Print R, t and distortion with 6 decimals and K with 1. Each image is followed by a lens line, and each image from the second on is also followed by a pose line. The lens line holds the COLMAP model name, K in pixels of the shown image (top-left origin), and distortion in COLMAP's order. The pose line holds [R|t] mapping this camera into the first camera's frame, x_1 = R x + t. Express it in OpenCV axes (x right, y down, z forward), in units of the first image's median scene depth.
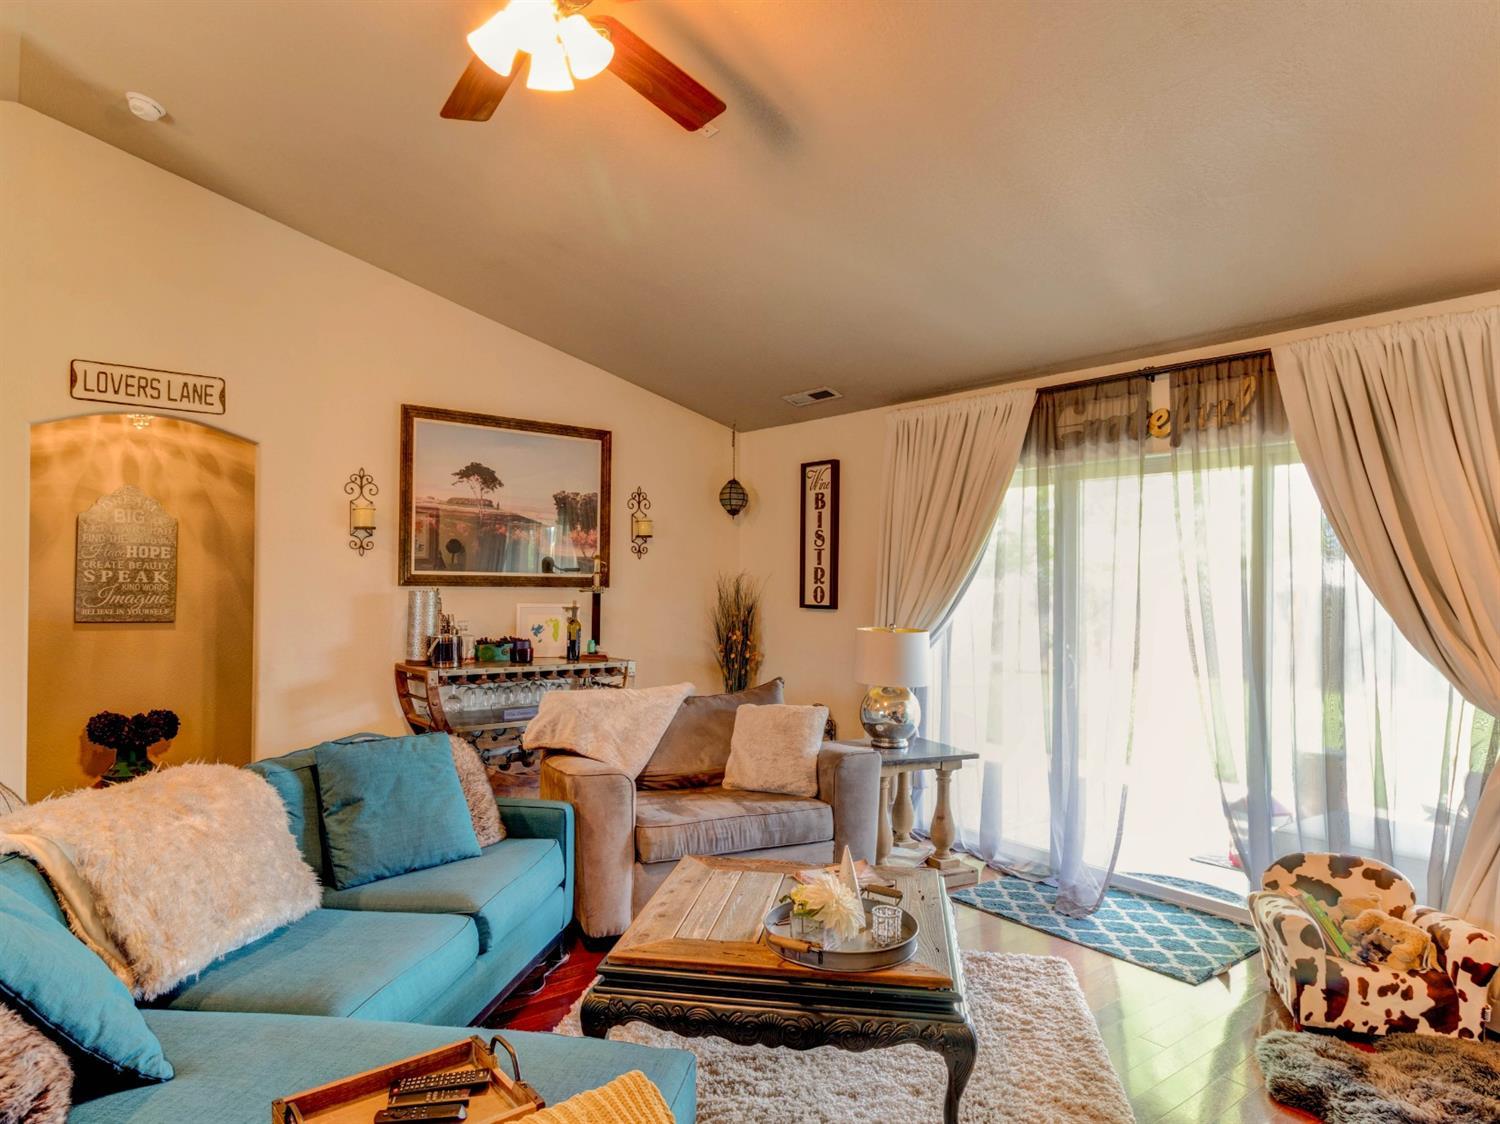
lens RADIAL K [[869.2, 0, 750.0], [0, 869.2, 562.0], [0, 0, 1]] dist [0.003090, -0.001134]
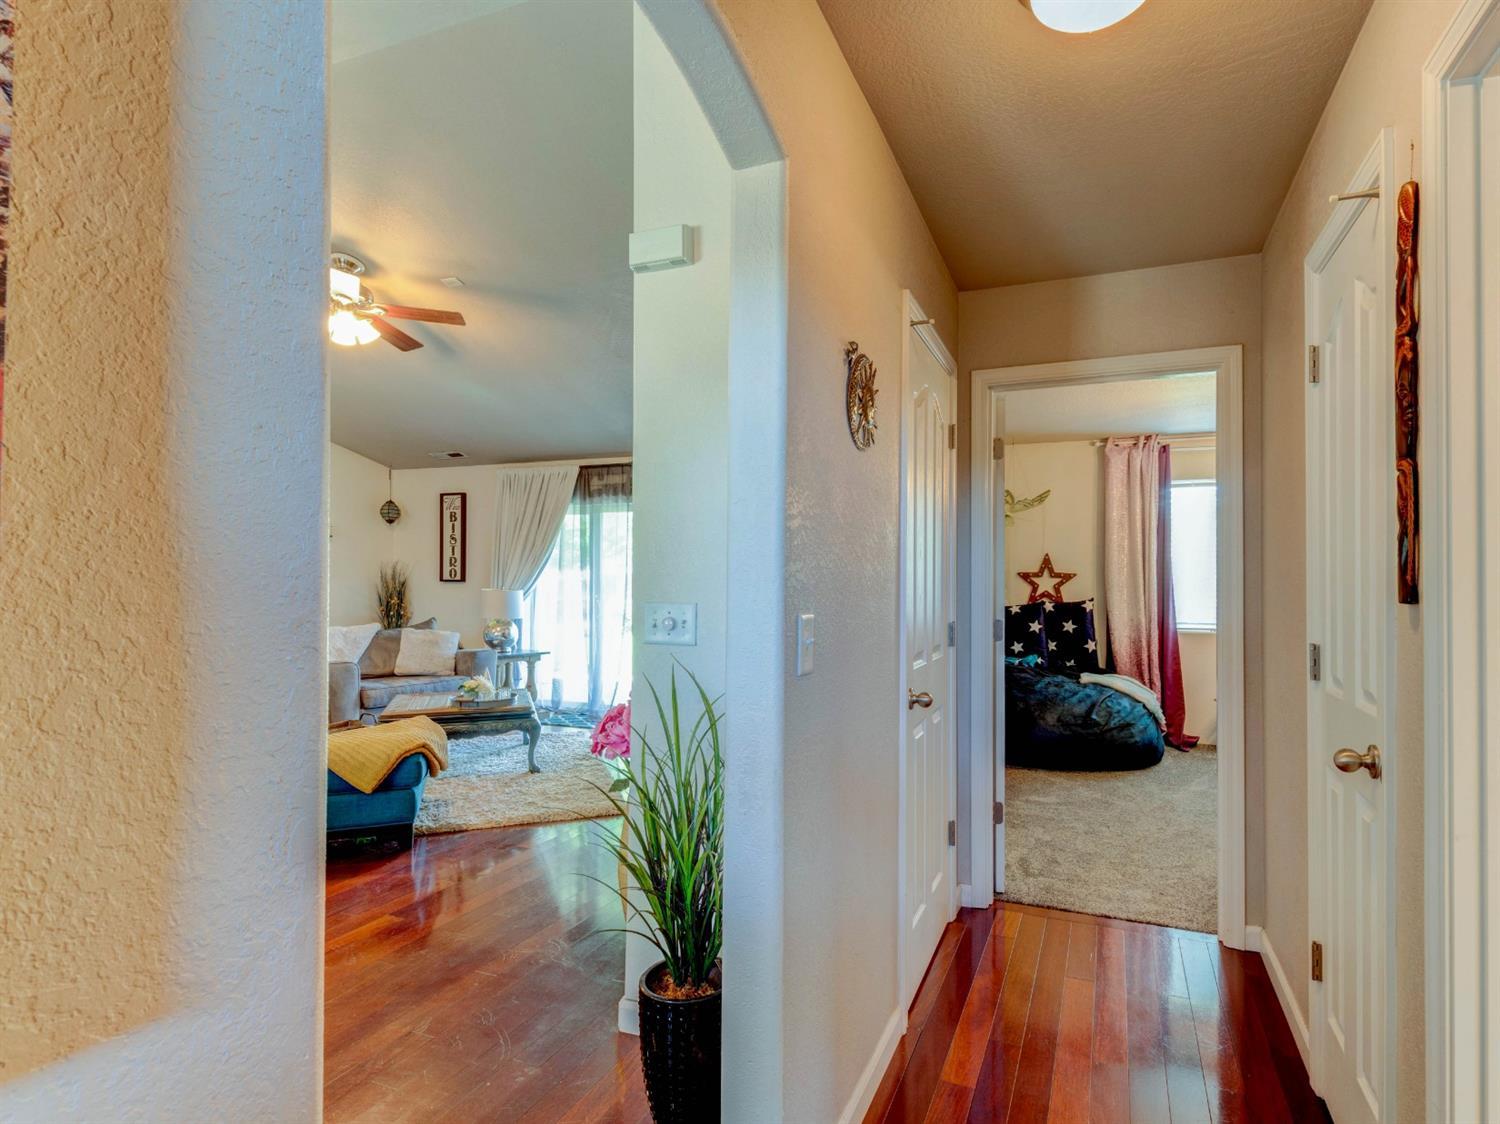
lens RADIAL K [[576.8, 0, 750.0], [0, 576.8, 562.0], [0, 0, 1]] dist [0.001607, 0.000053]
pose [[0.838318, -0.006815, 0.545139, -0.060186], [0.000003, 0.999922, 0.012496, 0.003019], [-0.545181, -0.010474, 0.838253, -0.304602]]
